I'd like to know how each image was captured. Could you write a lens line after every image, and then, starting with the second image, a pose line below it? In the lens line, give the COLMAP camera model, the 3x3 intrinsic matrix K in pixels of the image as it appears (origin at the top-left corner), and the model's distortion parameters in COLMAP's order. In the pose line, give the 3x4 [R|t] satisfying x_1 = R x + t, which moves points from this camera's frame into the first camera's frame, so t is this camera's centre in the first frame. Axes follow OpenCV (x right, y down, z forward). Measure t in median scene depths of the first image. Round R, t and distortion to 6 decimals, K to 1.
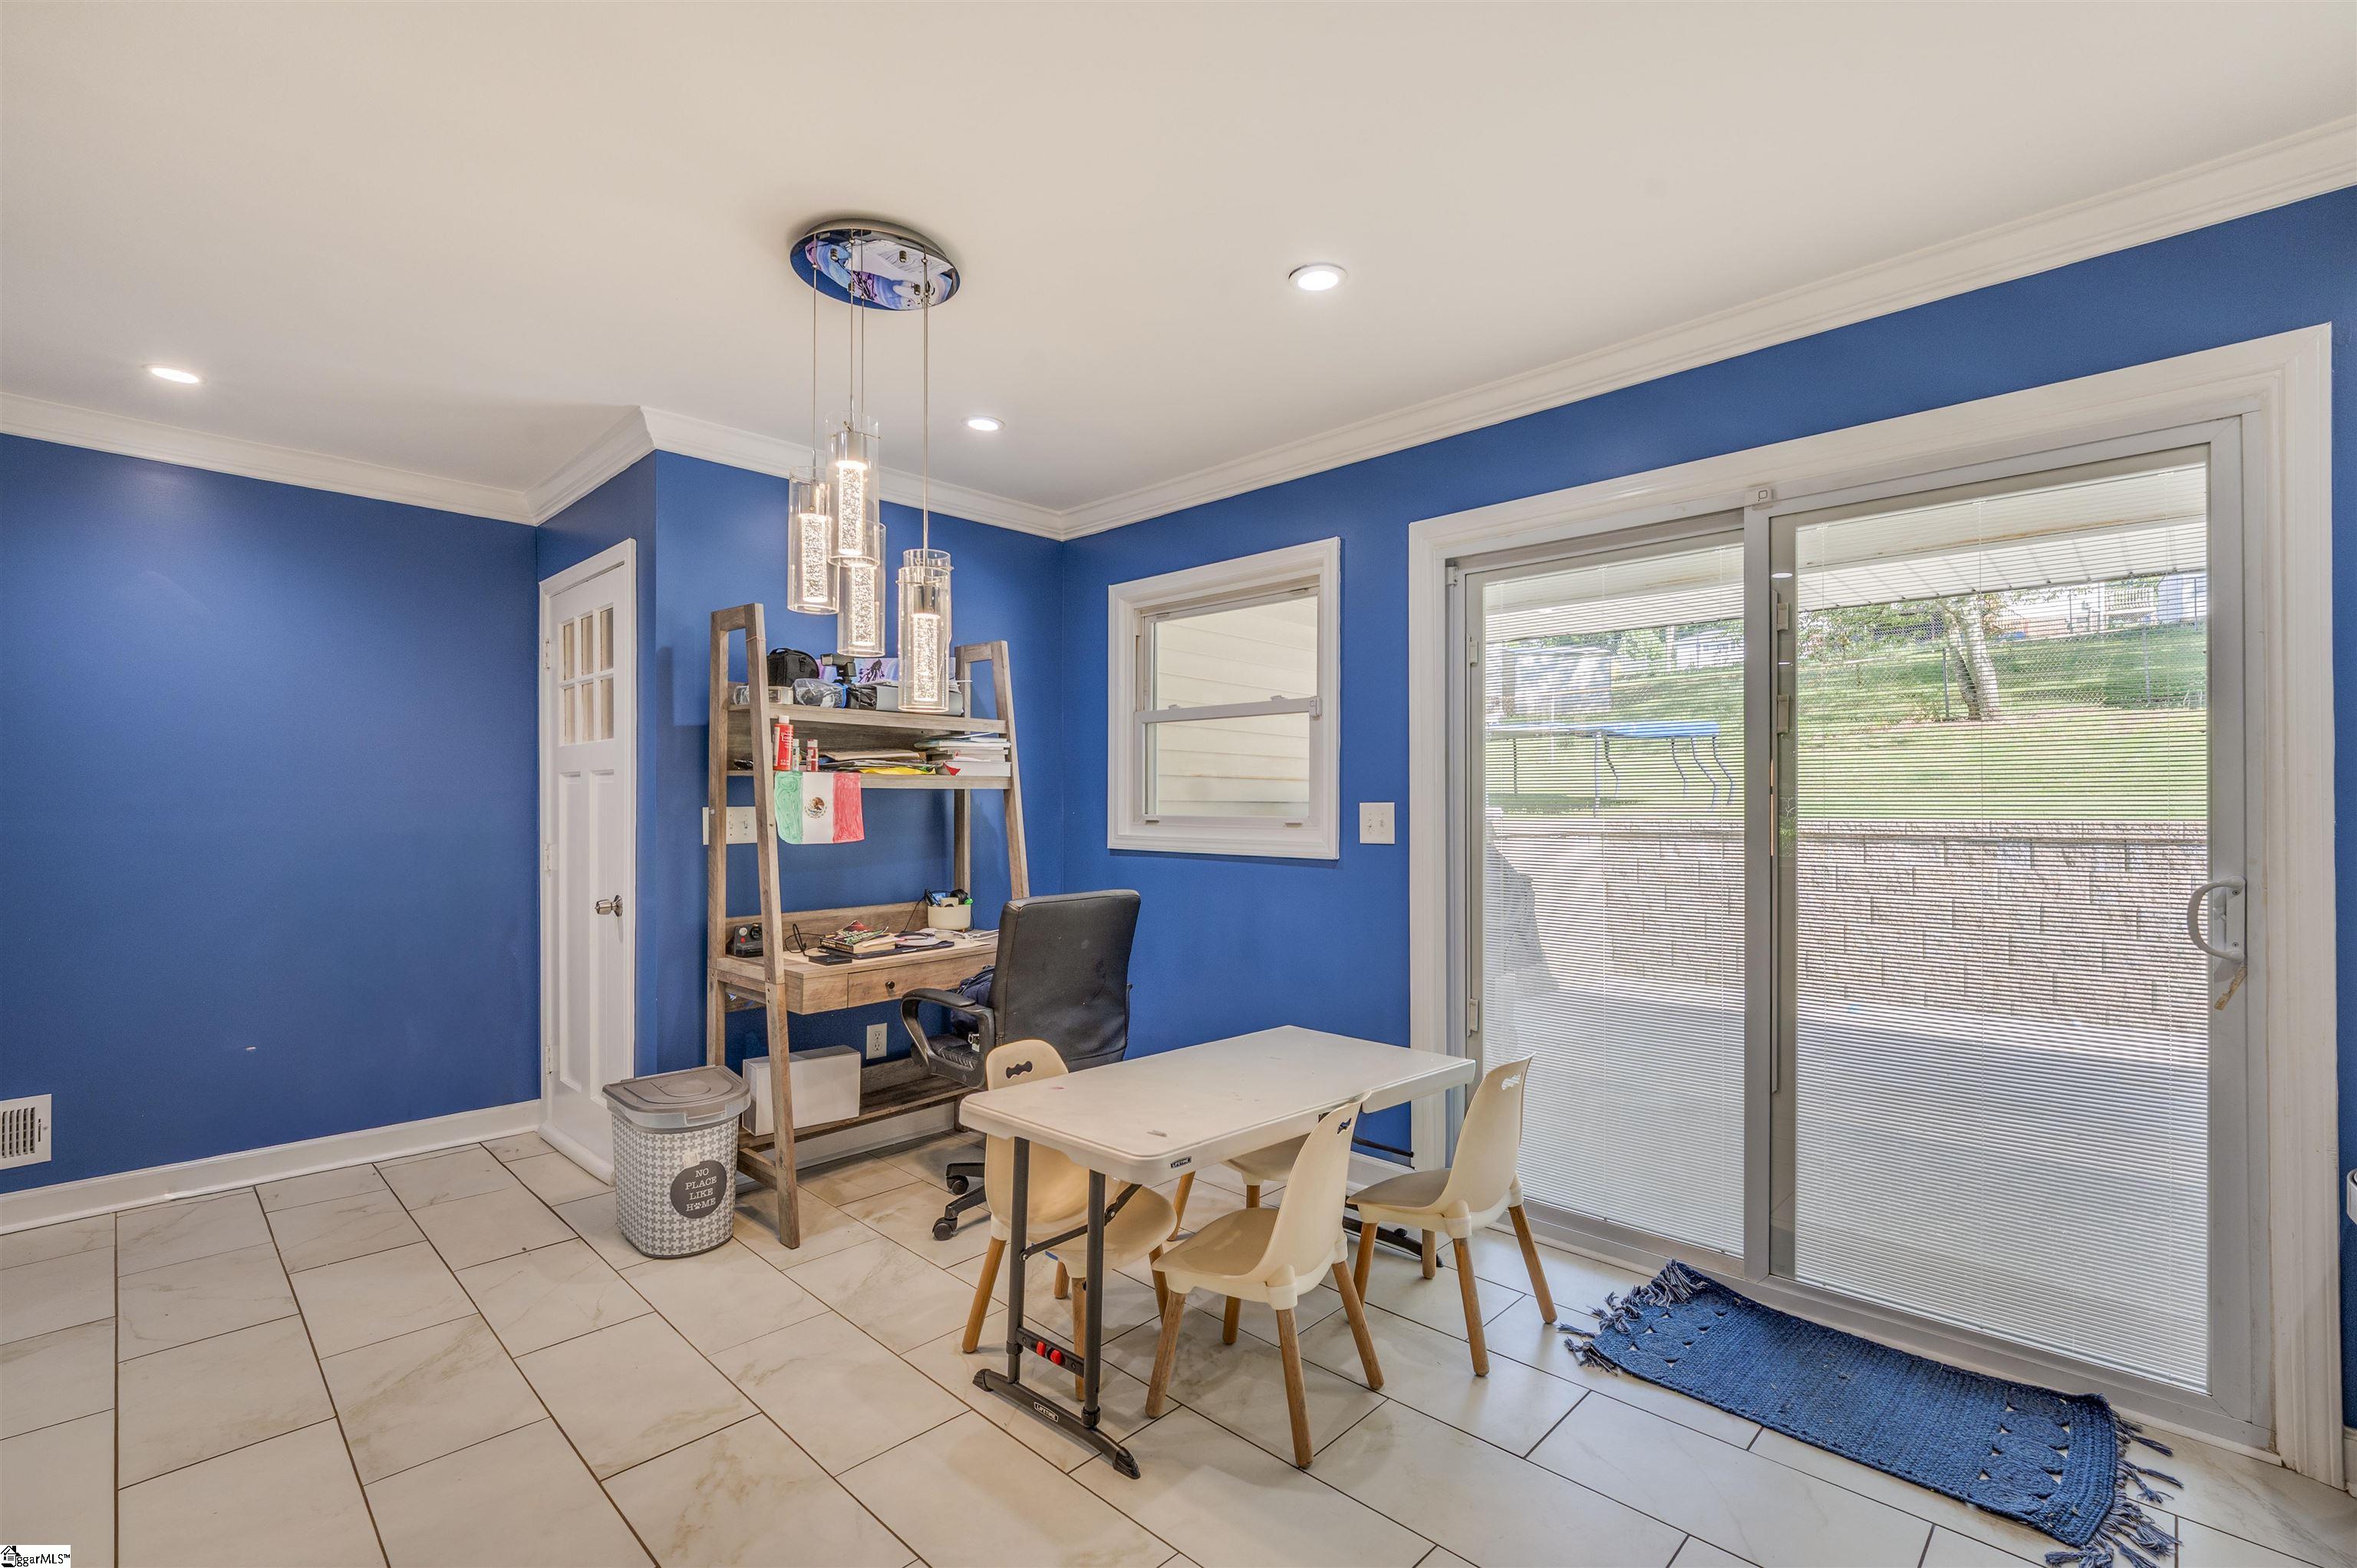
lens RADIAL K [[1058.9, 0, 1178.5], [0, 1058.9, 784.0], [0, 0, 1]] dist [-0.002286, -0.000551]
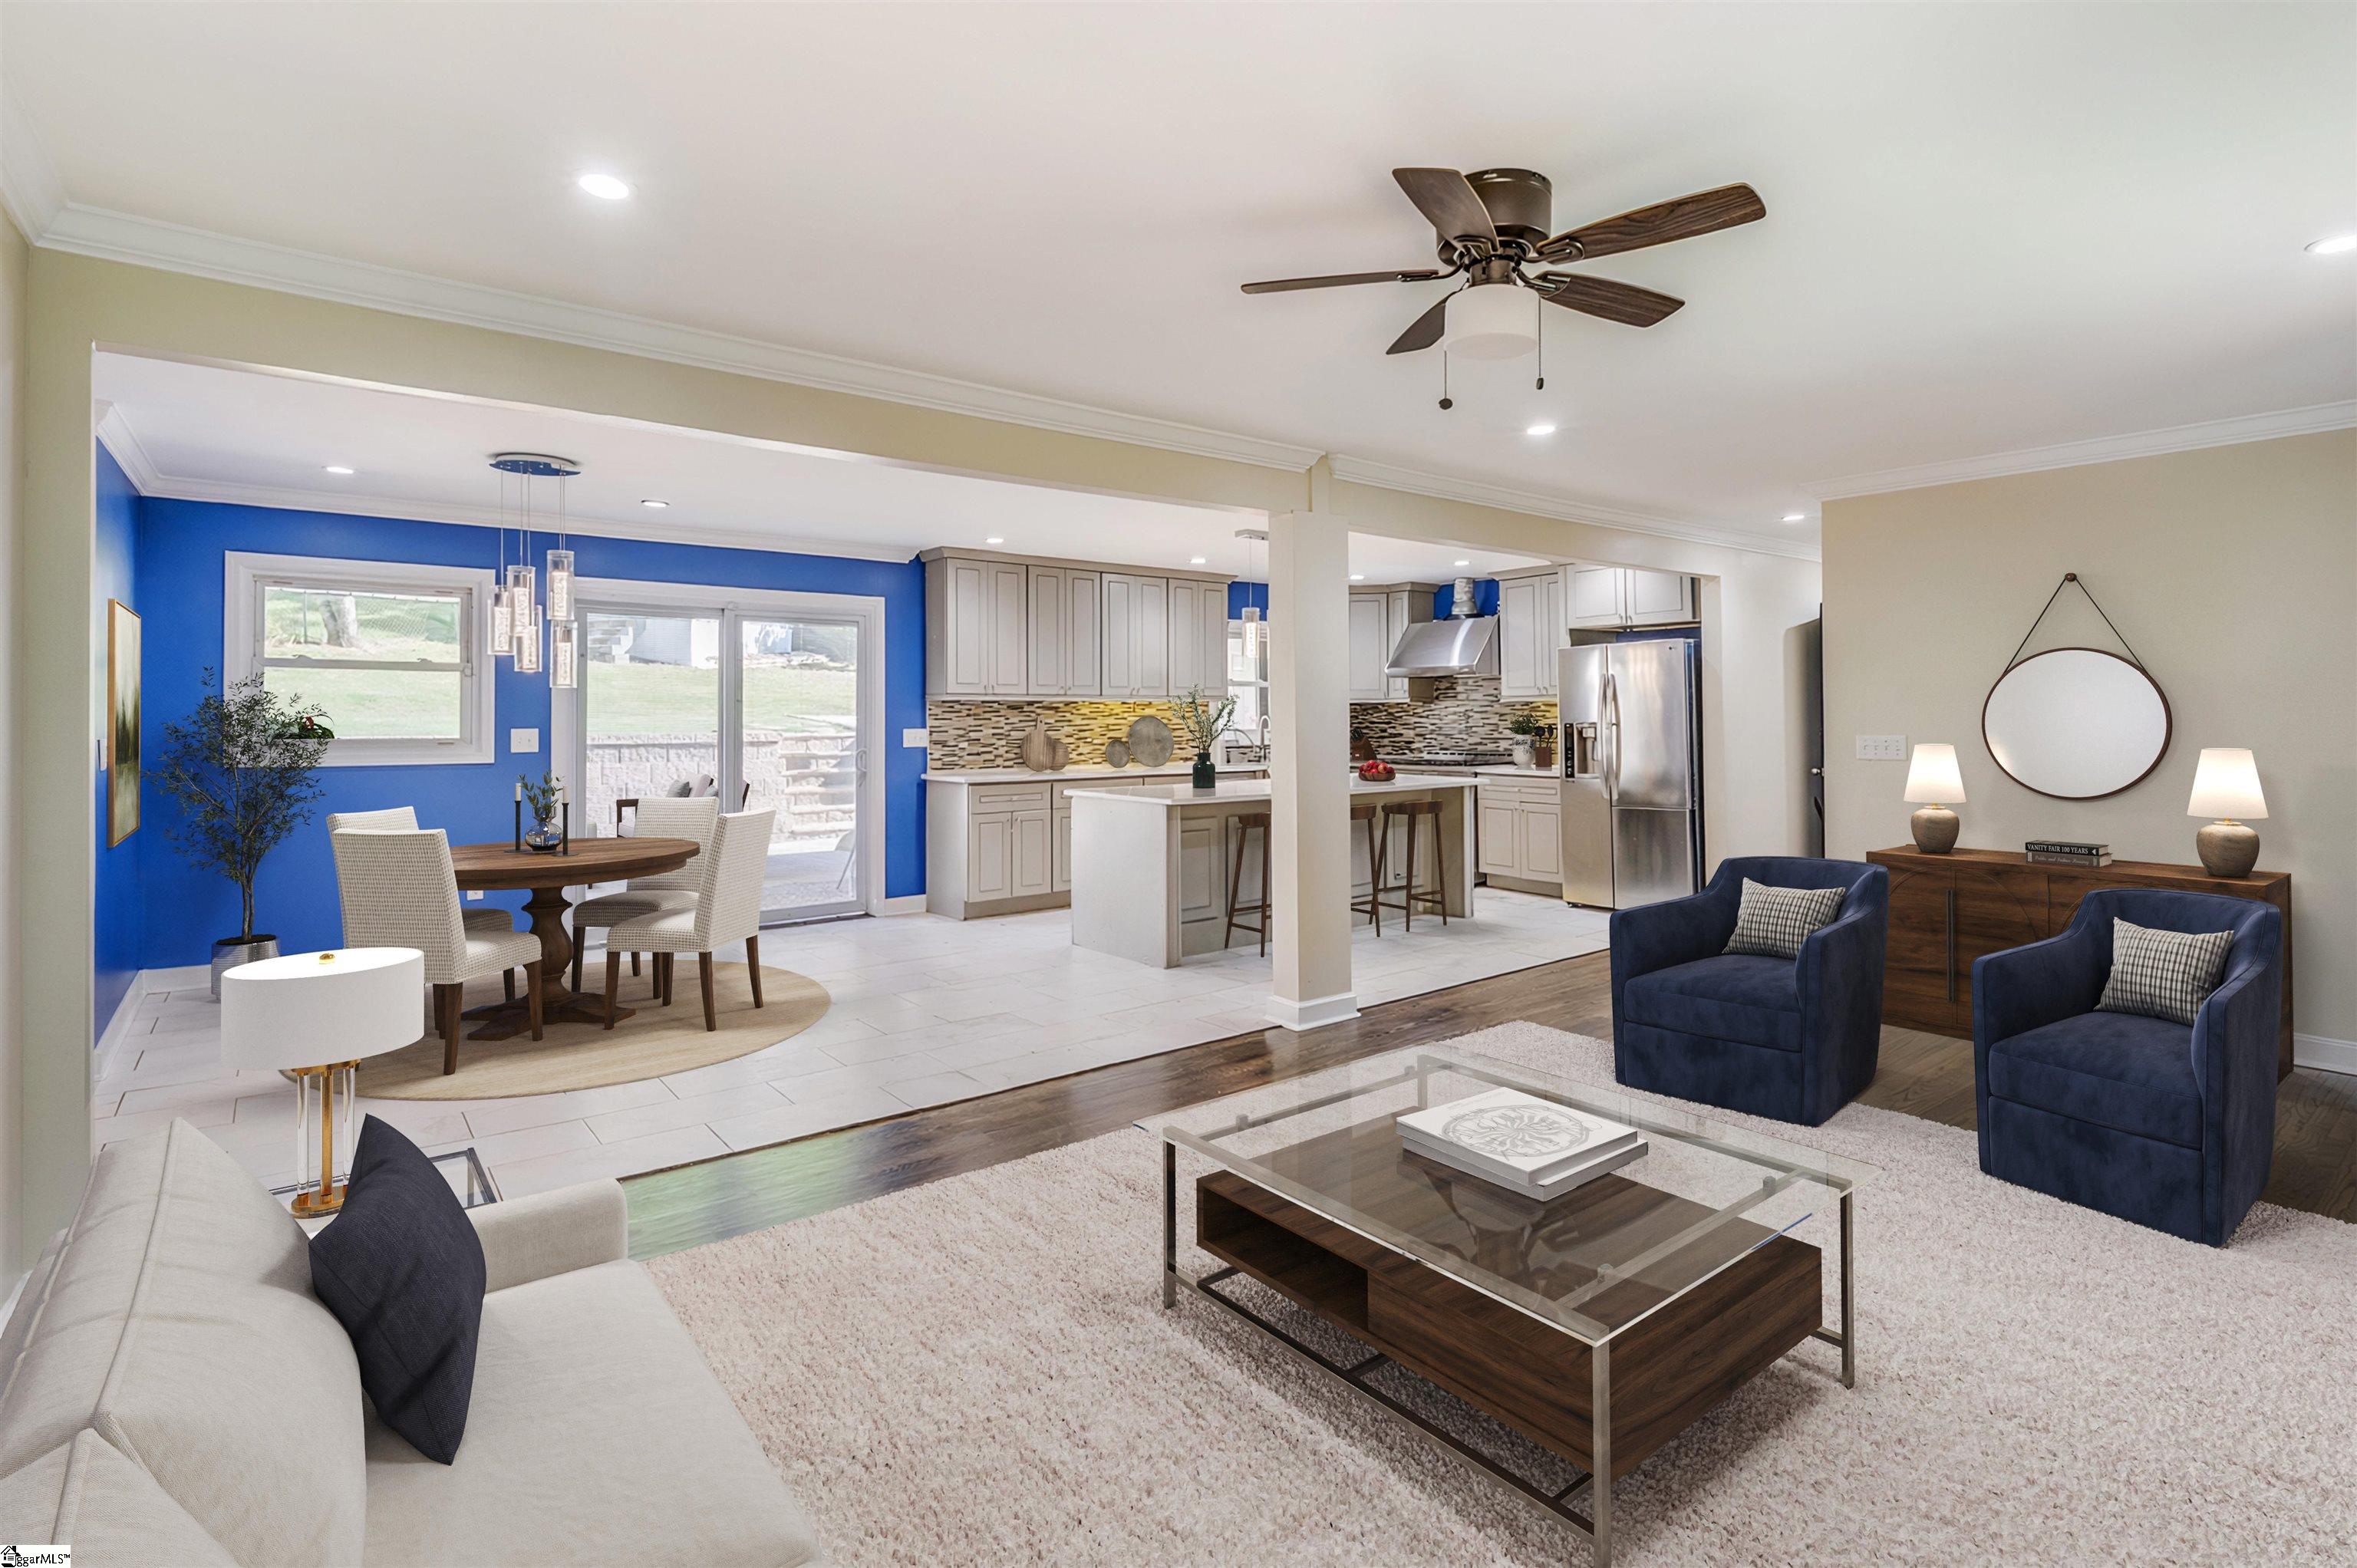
lens RADIAL K [[1326.9, 0, 1172.6], [0, 1326.9, 717.7], [0, 0, 1]] dist [-0.001275, -0.000326]
pose [[0.169807, -0.002650, 0.985474, -1.389732], [-0.018108, 0.999819, 0.005809, -0.026014], [-0.985311, -0.018831, 0.169729, -0.328907]]
